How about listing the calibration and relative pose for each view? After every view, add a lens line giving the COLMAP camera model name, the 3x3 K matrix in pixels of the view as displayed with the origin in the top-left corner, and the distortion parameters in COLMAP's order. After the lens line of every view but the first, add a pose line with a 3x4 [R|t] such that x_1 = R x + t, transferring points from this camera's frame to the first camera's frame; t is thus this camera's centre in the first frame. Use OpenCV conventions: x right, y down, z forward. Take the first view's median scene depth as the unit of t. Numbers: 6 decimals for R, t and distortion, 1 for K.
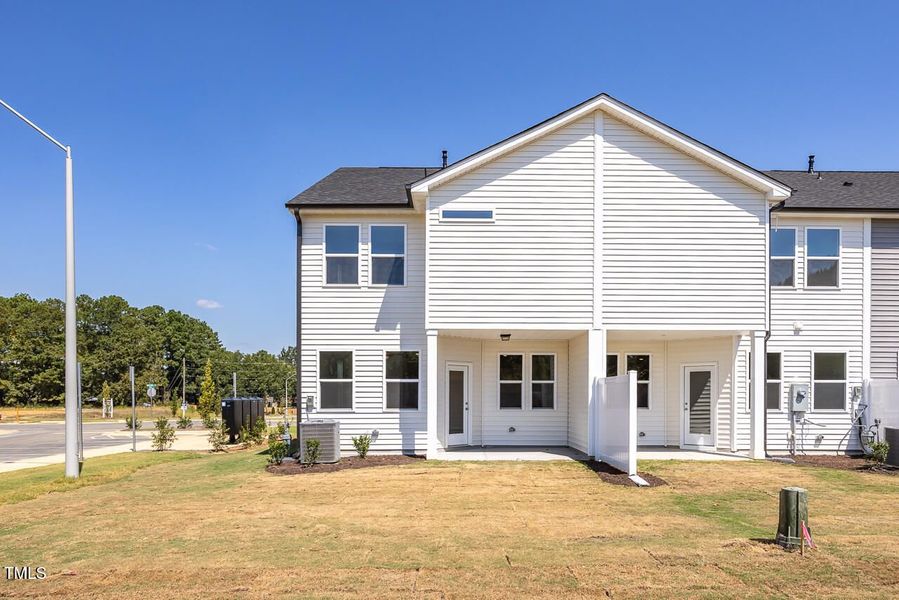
lens RADIAL K [[546.7, 0, 449.8], [0, 546.7, 288.9], [0, 0, 1]] dist [-0.003333, -0.000642]
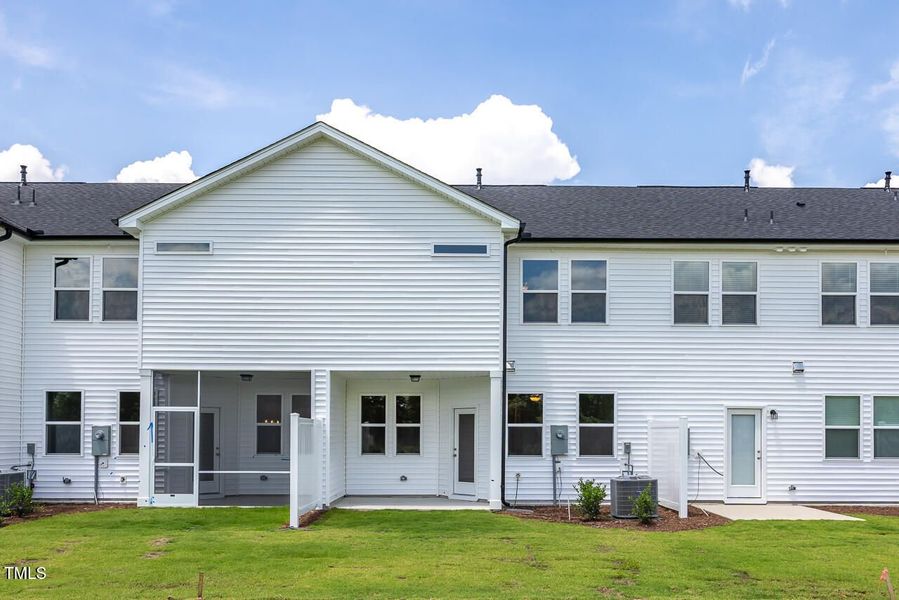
lens RADIAL K [[573.4, 0, 449.5], [0, 573.4, 300.0], [0, 0, 1]] dist [0.019721, -0.000140]
pose [[0.999621, -0.003461, -0.027300, 0.466873], [0.002133, 0.998820, -0.048516, 0.005485], [0.027436, 0.048439, 0.998449, 0.014717]]
